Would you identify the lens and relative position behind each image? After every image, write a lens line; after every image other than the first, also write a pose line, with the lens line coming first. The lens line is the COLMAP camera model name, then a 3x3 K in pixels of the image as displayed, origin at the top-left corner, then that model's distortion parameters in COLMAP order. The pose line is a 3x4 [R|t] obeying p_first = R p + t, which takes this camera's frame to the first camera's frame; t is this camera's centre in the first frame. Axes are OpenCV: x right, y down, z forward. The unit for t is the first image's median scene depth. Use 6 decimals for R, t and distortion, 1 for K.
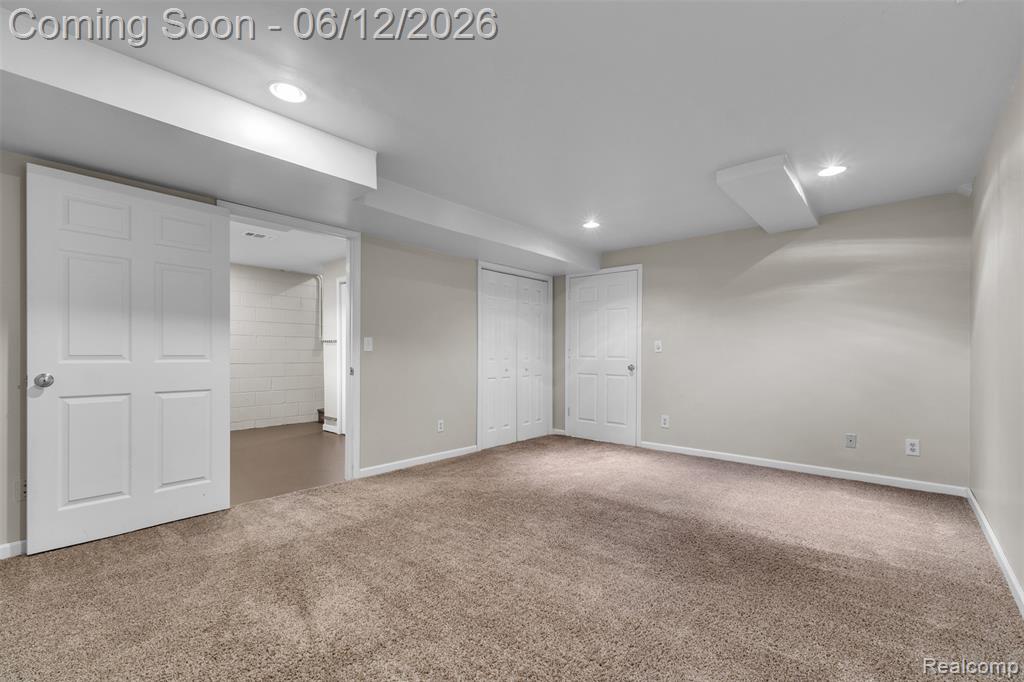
lens RADIAL K [[442.4, 0, 516.6], [0, 442.4, 349.3], [0, 0, 1]] dist [0.000769, -0.000096]
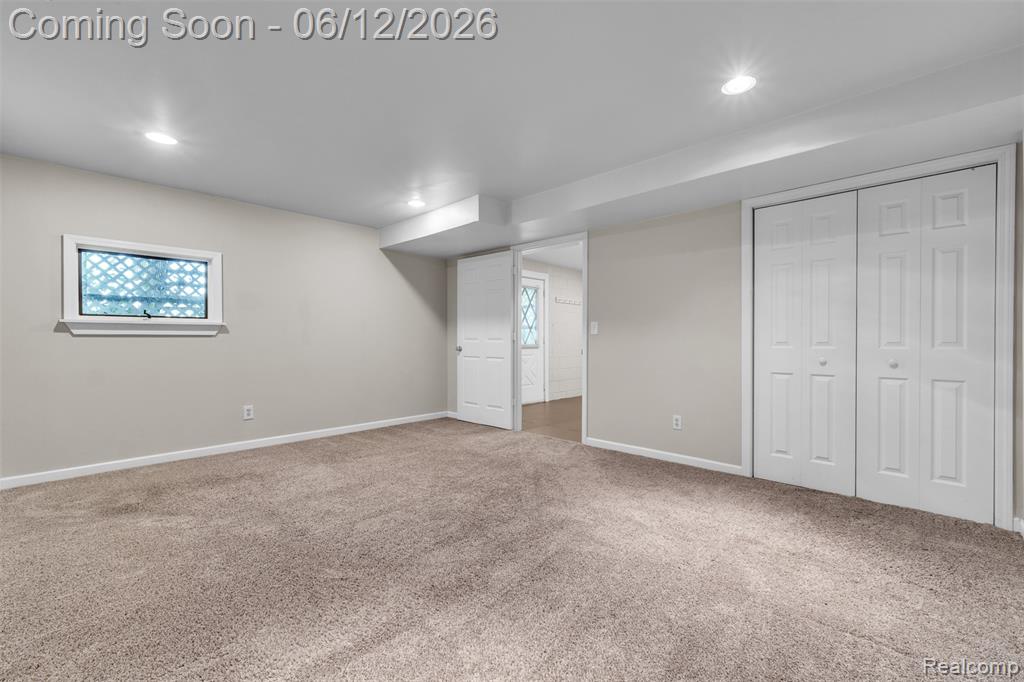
lens RADIAL K [[428.9, 0, 512.0], [0, 428.9, 341.0], [0, 0, 1]] dist [-0.000126, -0.000098]
pose [[-0.045742, 0.004426, -0.998943, 0.795542], [0.012983, 0.999908, 0.003836, 0.014952], [0.998869, -0.012794, -0.045796, 0.884449]]
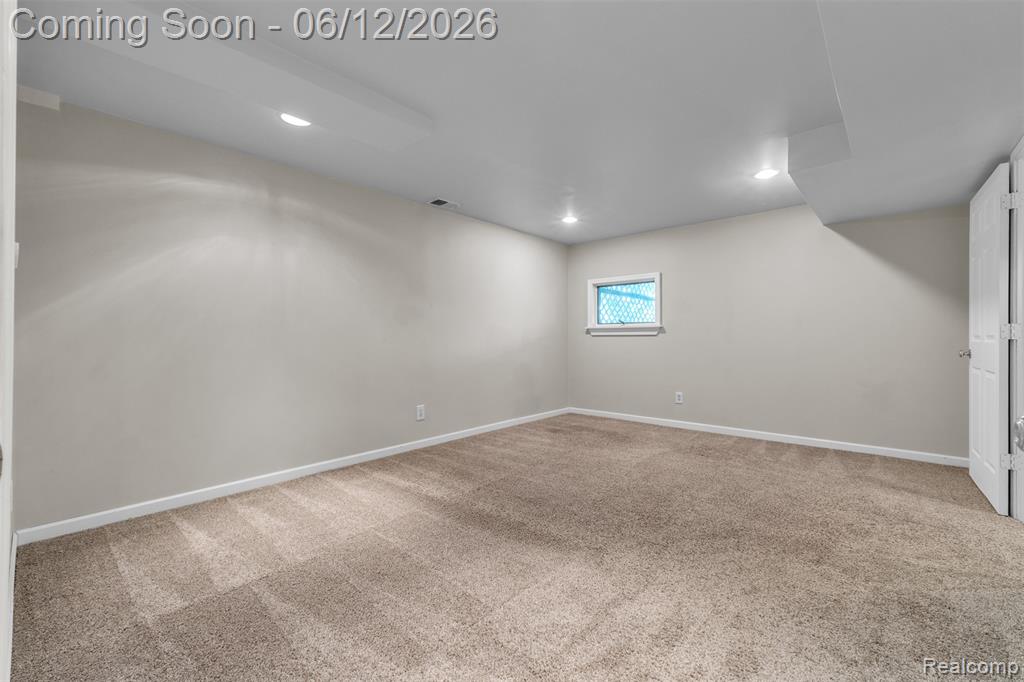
lens RADIAL K [[429.2, 0, 513.3], [0, 429.2, 336.2], [0, 0, 1]] dist [0.001000, -0.000340]
pose [[-0.999790, -0.000393, 0.020513, 0.229541], [-0.000849, 0.999752, -0.022240, 0.031155], [-0.020499, -0.022252, -0.999542, 1.500050]]
